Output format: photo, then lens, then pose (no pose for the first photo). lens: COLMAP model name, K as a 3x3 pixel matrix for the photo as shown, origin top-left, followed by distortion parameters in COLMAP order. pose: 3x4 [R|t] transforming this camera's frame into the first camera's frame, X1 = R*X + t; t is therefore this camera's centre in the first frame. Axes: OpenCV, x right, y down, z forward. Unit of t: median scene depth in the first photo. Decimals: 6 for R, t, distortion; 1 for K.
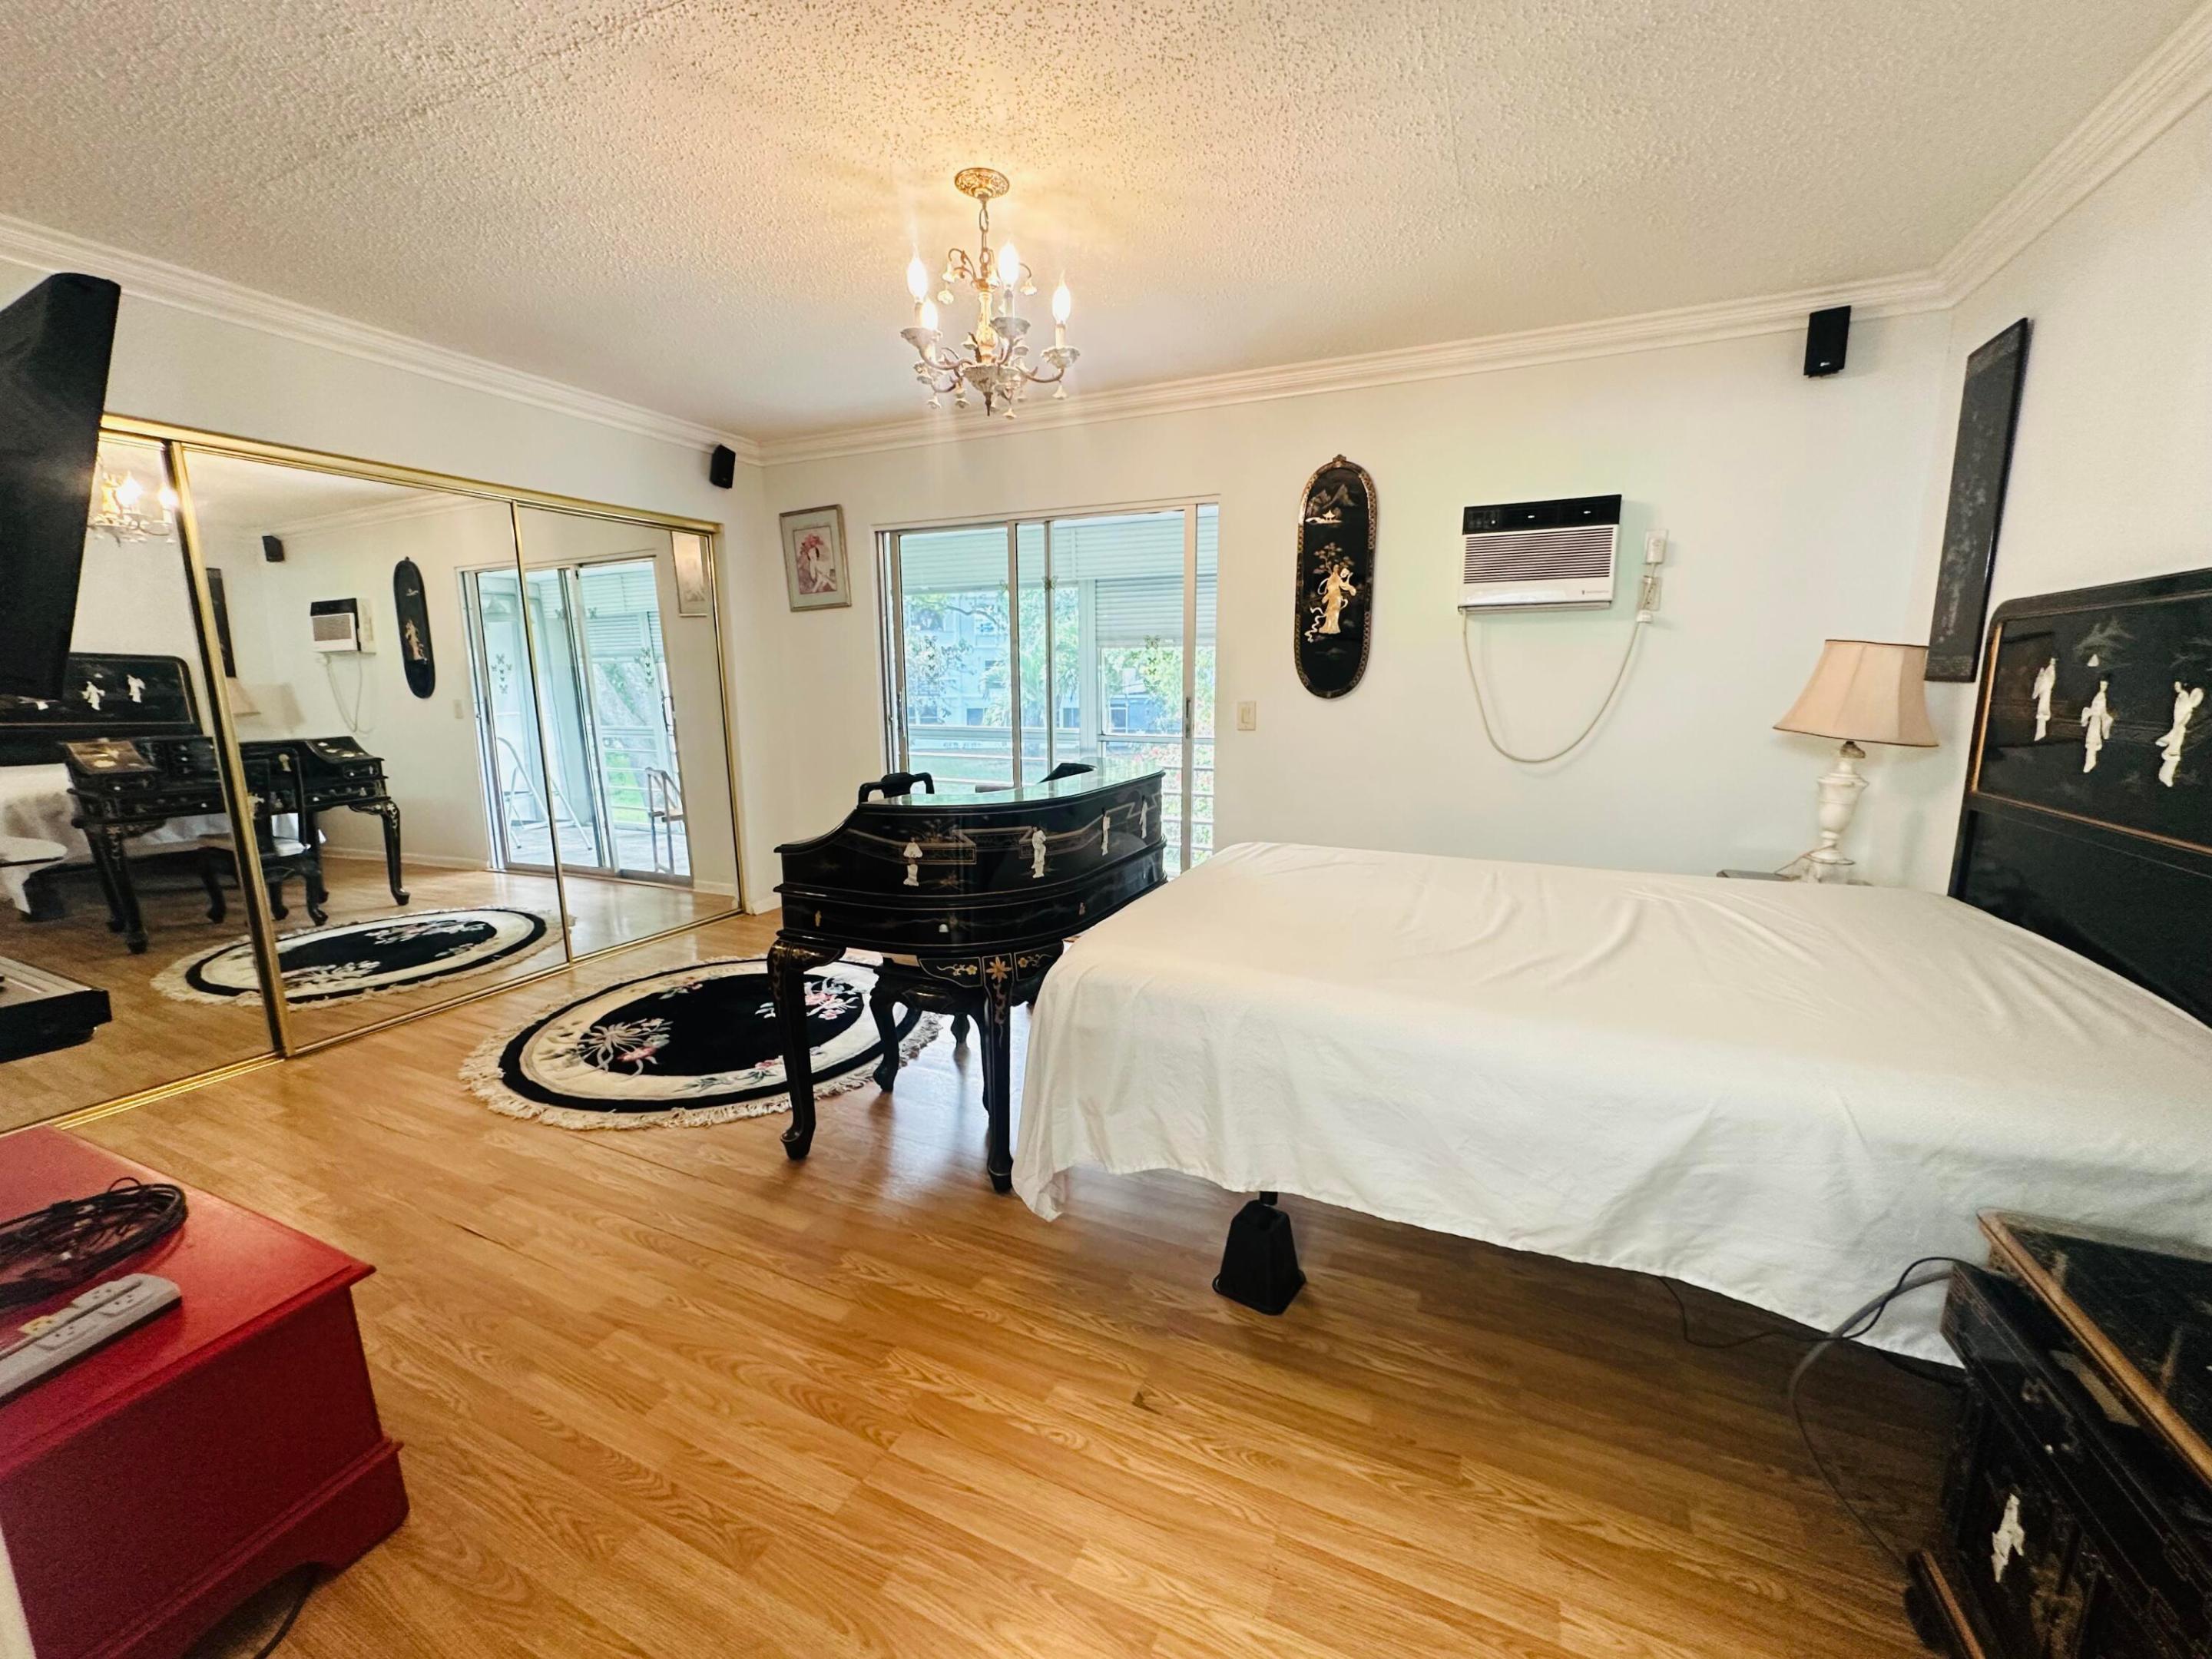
lens RADIAL K [[882.5, 0, 1106.0], [0, 882.5, 829.5], [0, 0, 1]] dist [-0.002392, 0.000735]
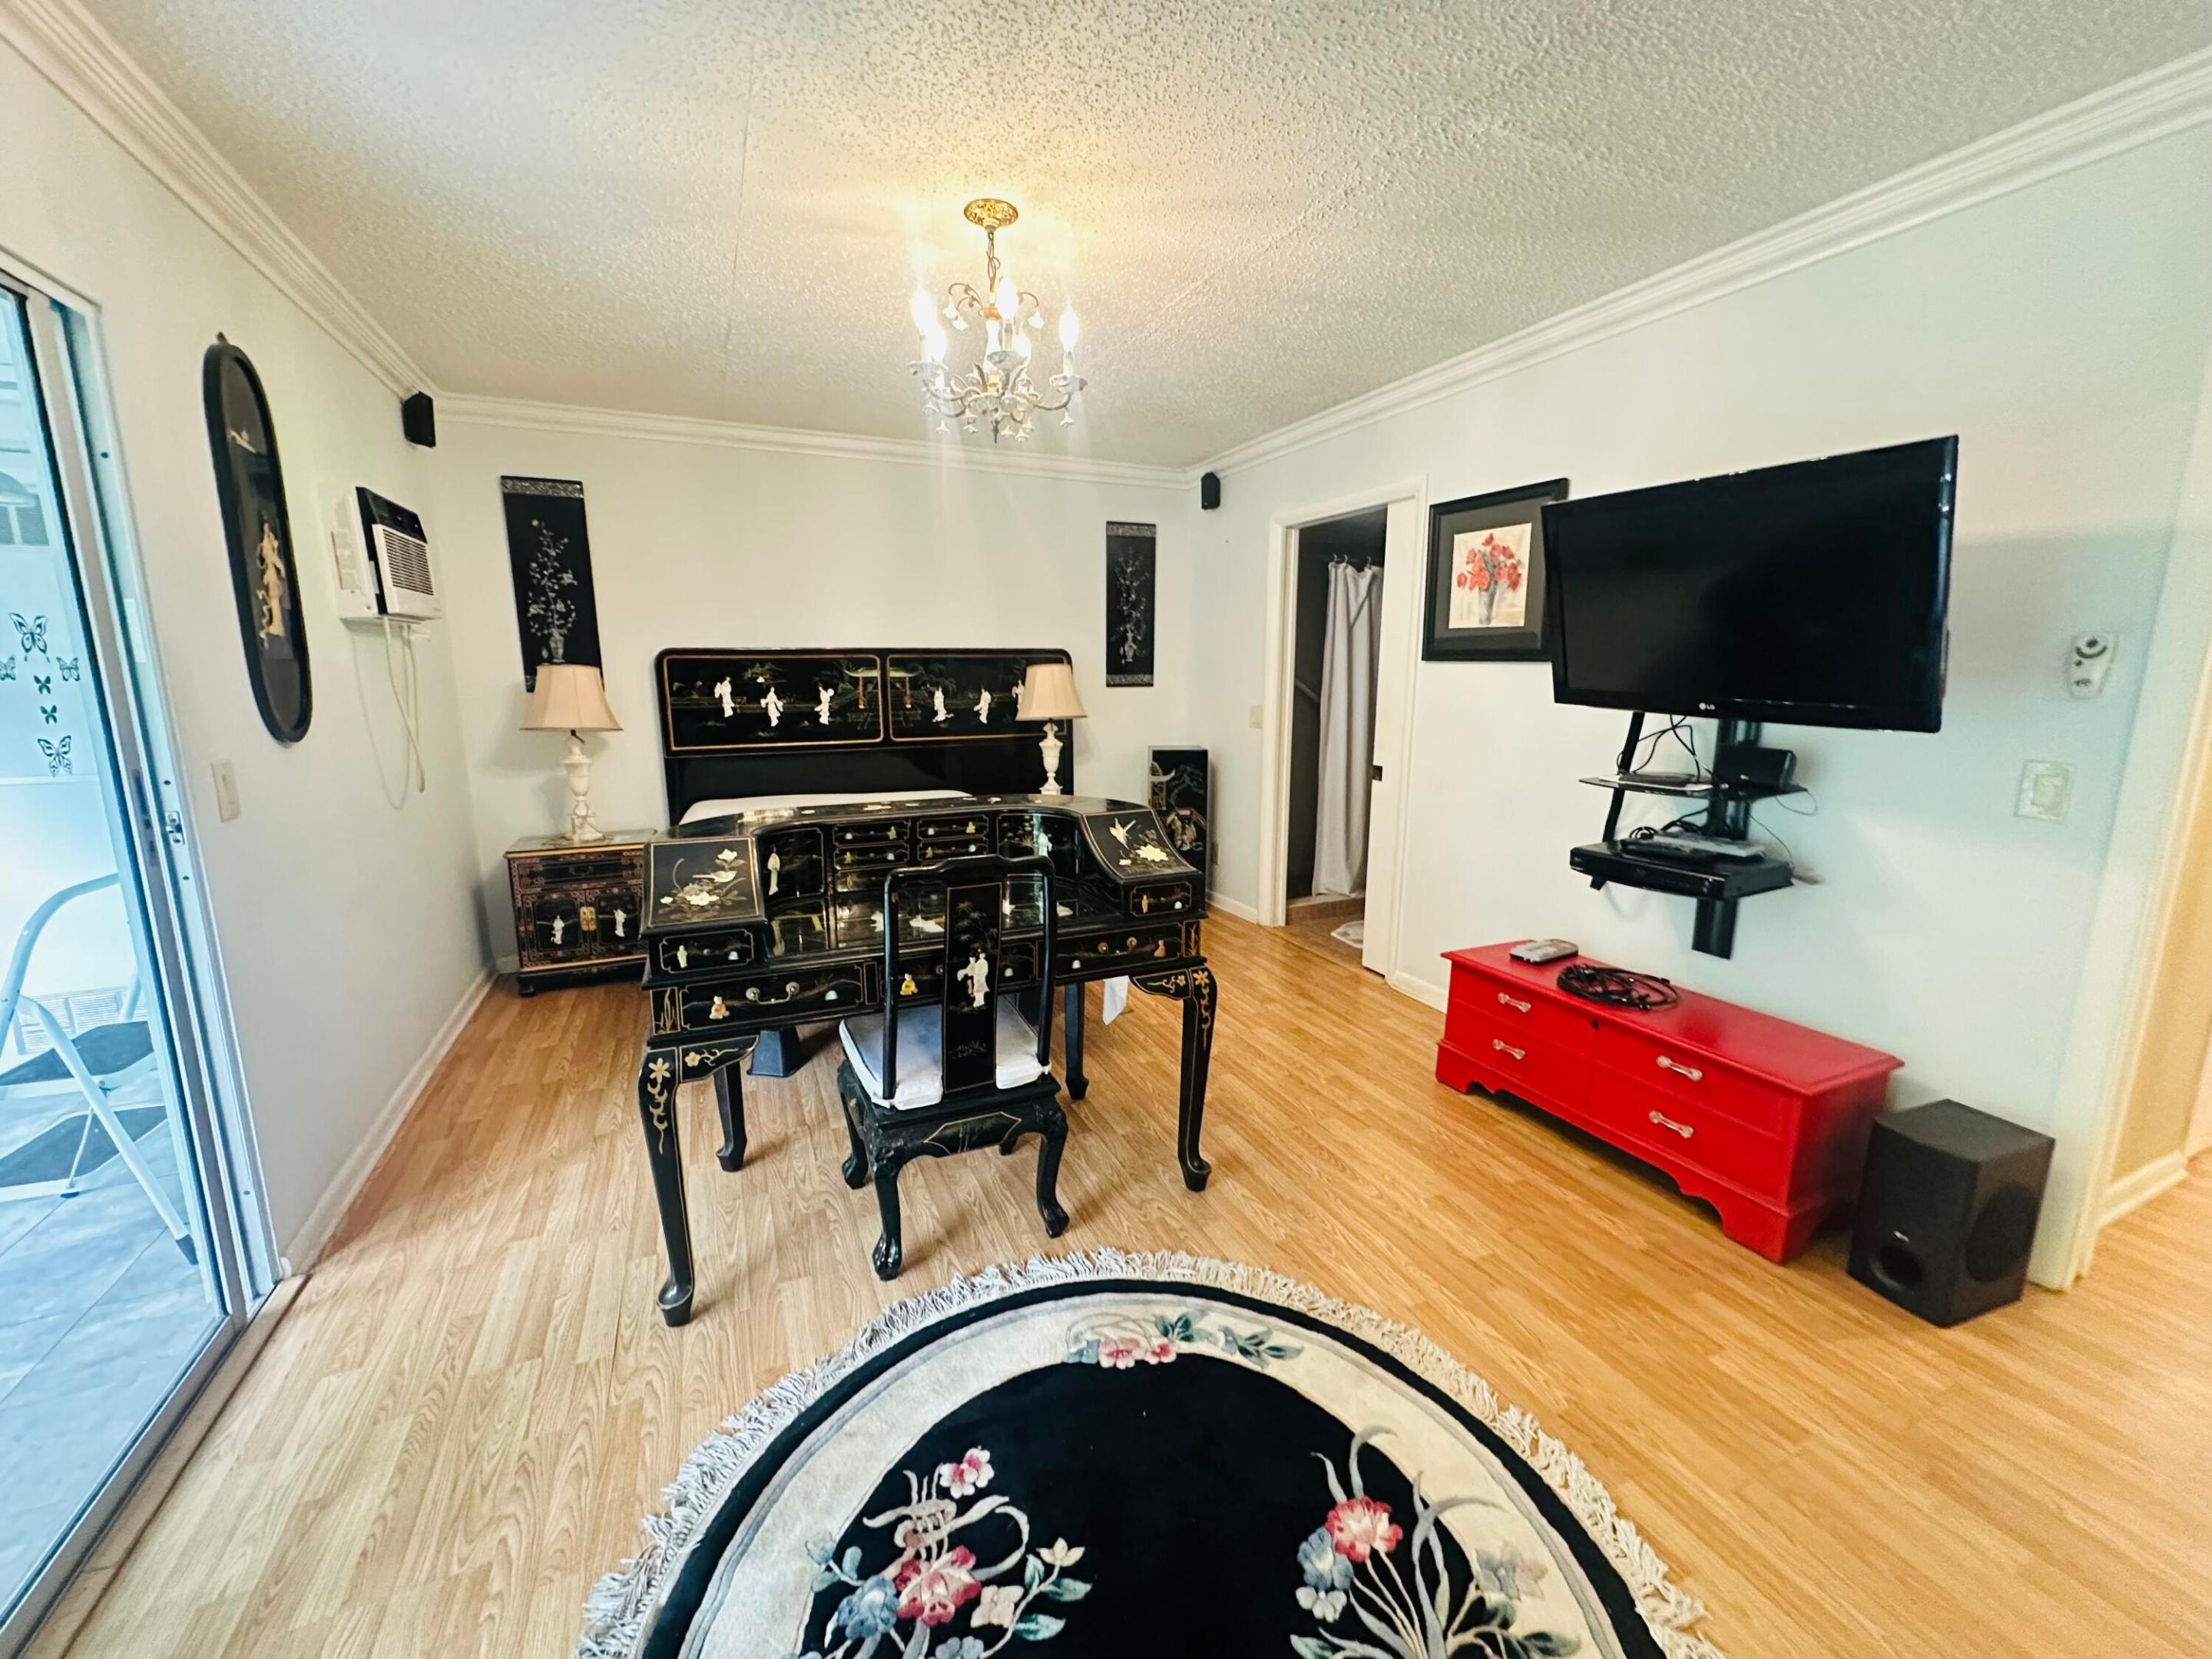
lens RADIAL K [[882.5, 0, 1106.0], [0, 882.5, 829.5], [0, 0, 1]] dist [-0.002392, 0.000735]
pose [[-0.756705, -0.111931, 0.644103, -0.554539], [0.122119, 0.943692, 0.307461, -0.204502], [-0.642249, 0.311314, -0.700428, 1.047681]]
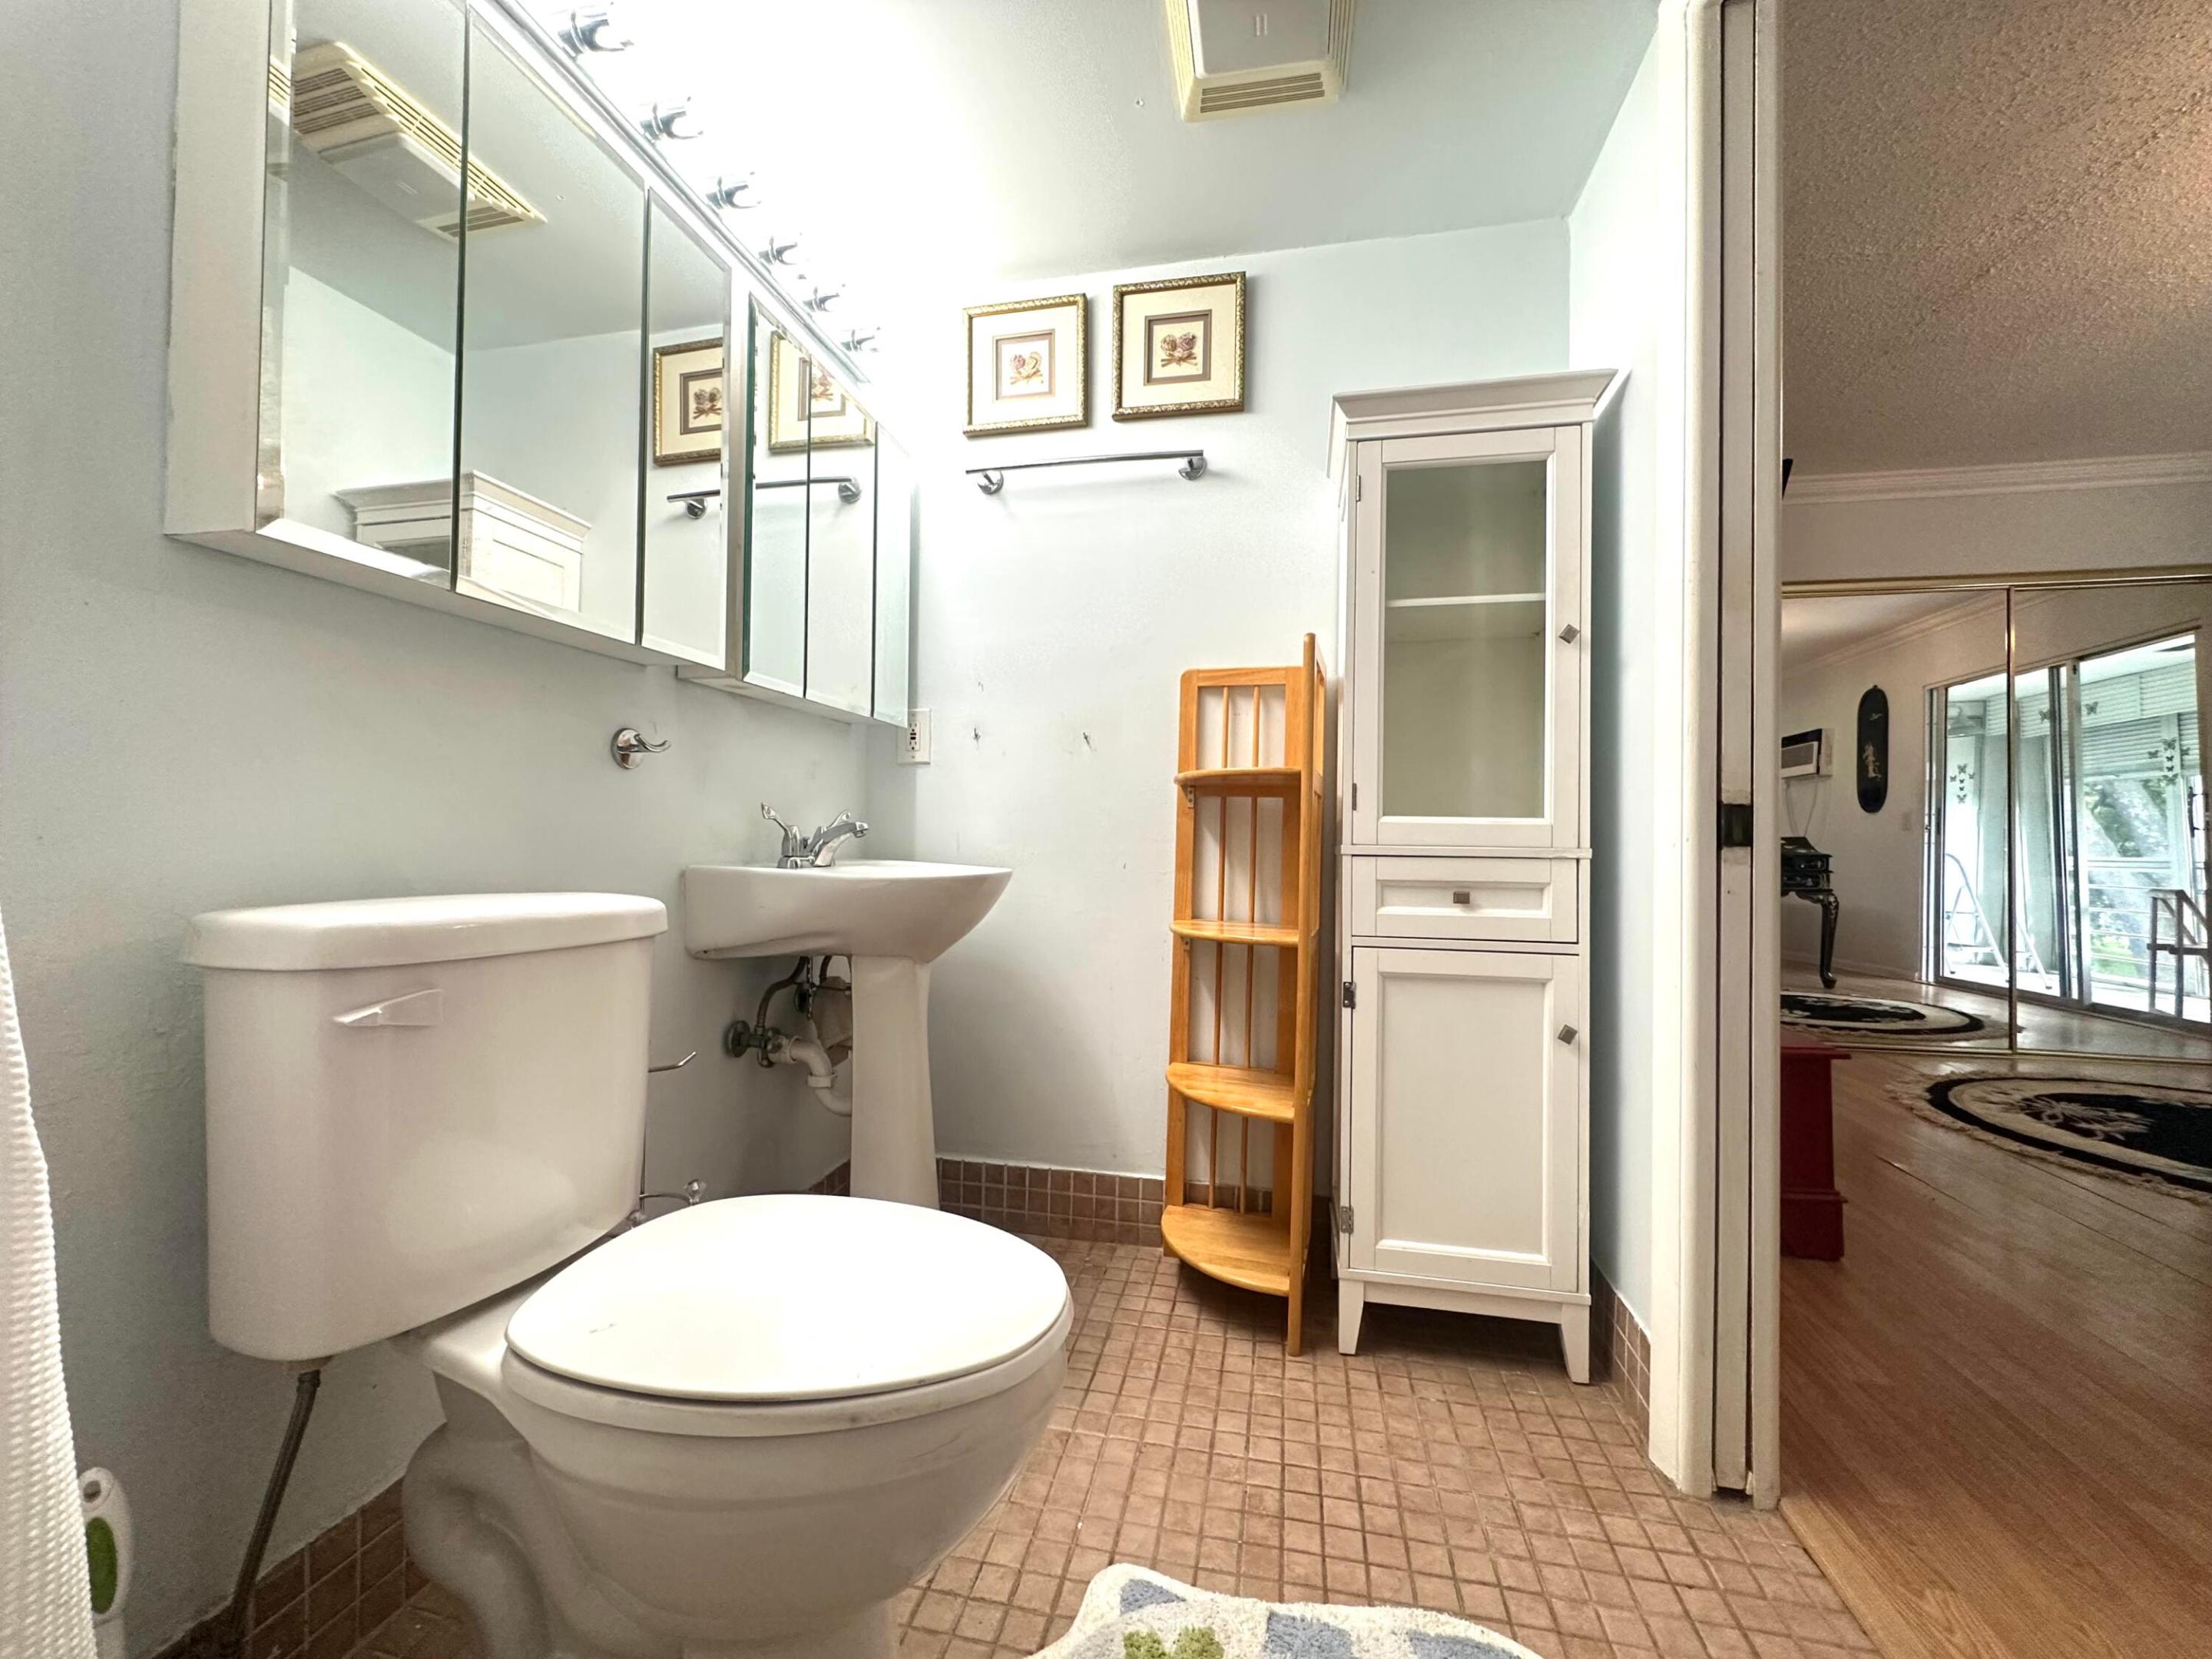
lens RADIAL K [[882.5, 0, 1106.0], [0, 882.5, 829.5], [0, 0, 1]] dist [-0.002392, 0.000735]
pose [[0.217380, -0.001290, -0.976086, 0.107129], [-0.183643, 0.982087, -0.042196, 0.144842], [0.958656, 0.188424, 0.213249, -0.186012]]
